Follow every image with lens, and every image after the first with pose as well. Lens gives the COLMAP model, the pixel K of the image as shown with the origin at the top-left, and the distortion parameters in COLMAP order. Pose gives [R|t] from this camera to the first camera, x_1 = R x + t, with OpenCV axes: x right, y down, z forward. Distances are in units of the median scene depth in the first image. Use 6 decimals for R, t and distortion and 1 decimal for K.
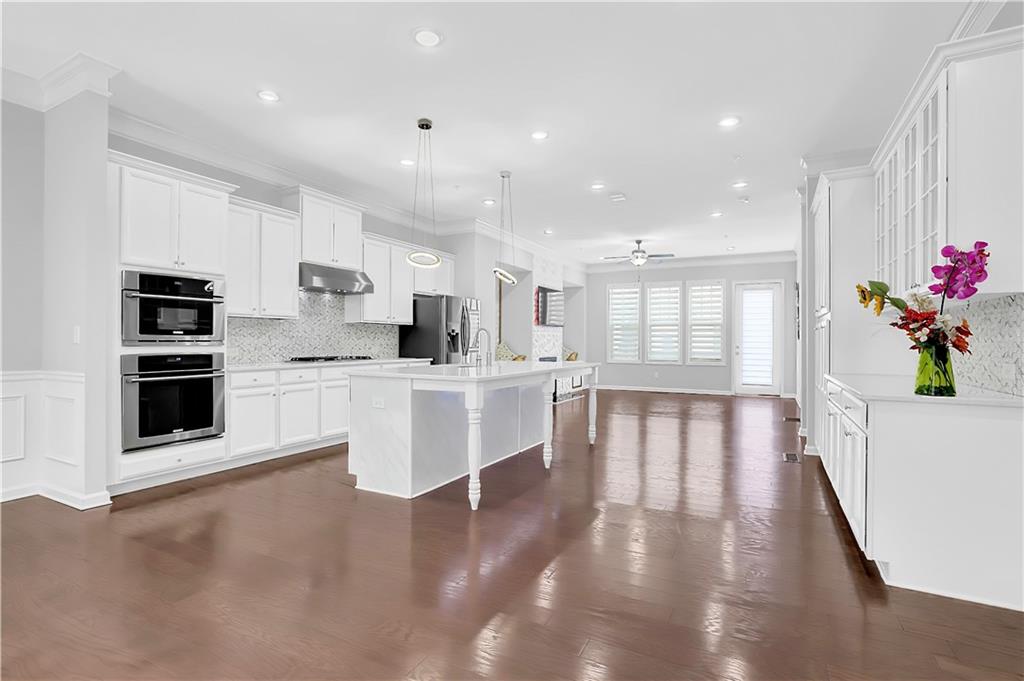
lens RADIAL K [[504.8, 0, 511.6], [0, 504.8, 342.5], [0, 0, 1]] dist [-0.042051, 0.000239]
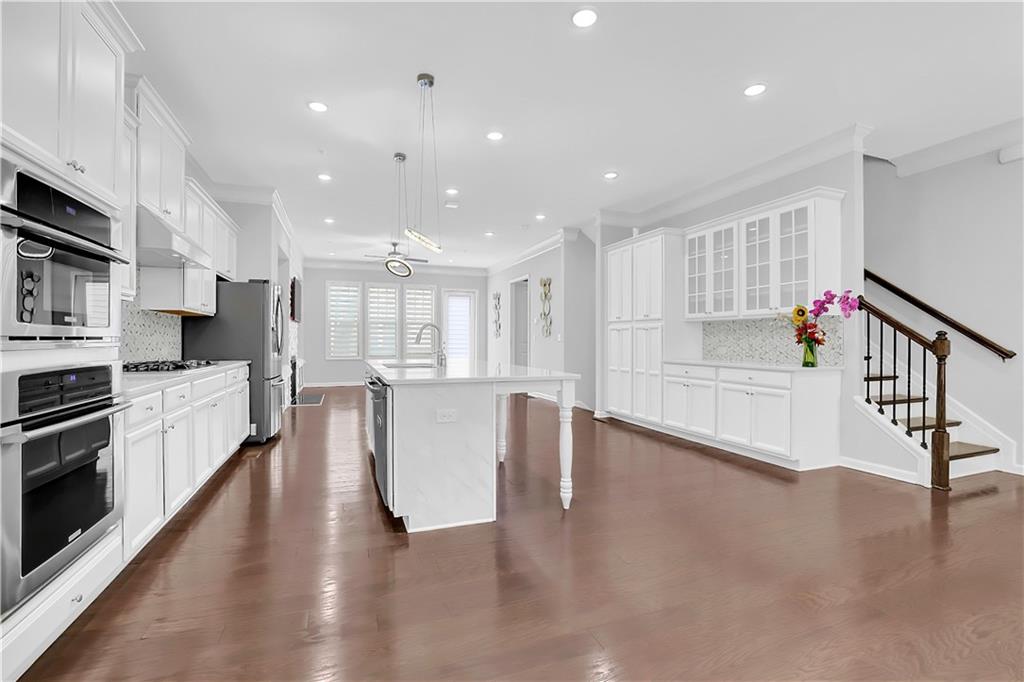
lens RADIAL K [[449.1, 0, 517.5], [0, 449.1, 340.1], [0, 0, 1]] dist [-0.003711, 0.000067]
pose [[0.658398, -0.003901, 0.752660, -0.246208], [0.002108, 0.999992, 0.003339, -0.000551], [-0.752667, -0.000612, 0.658401, 0.150569]]
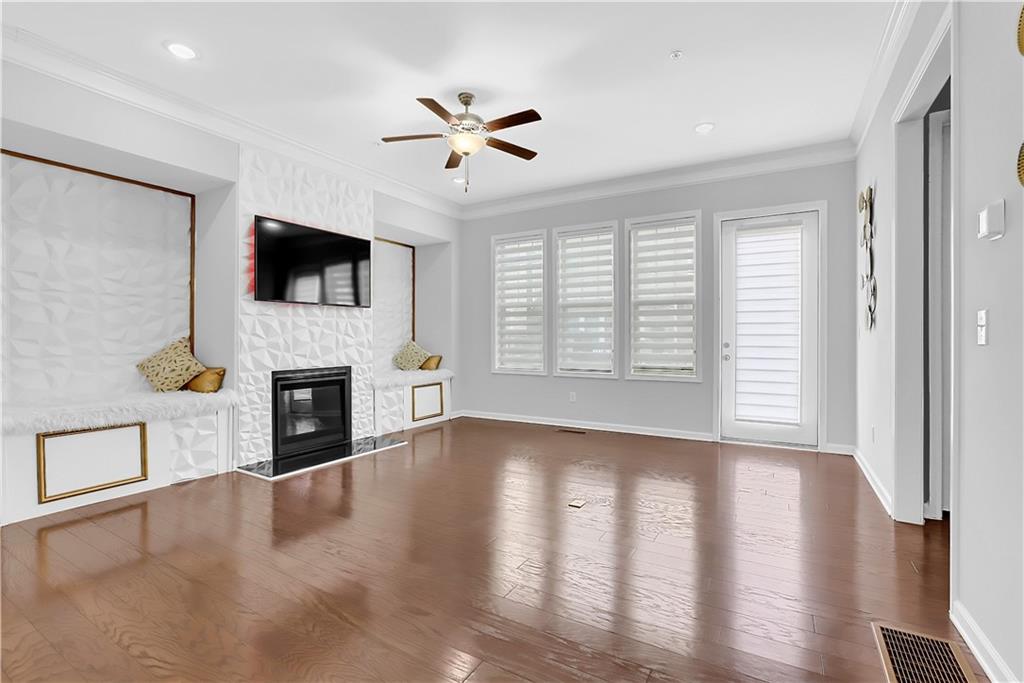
lens RADIAL K [[449.1, 0, 513.1], [0, 449.1, 343.8], [0, 0, 1]] dist [-0.003711, 0.000067]
pose [[0.997184, -0.004892, -0.074828, 0.269399], [0.006025, 0.999870, 0.014927, -0.000558], [0.074745, -0.015336, 0.997085, 0.529353]]
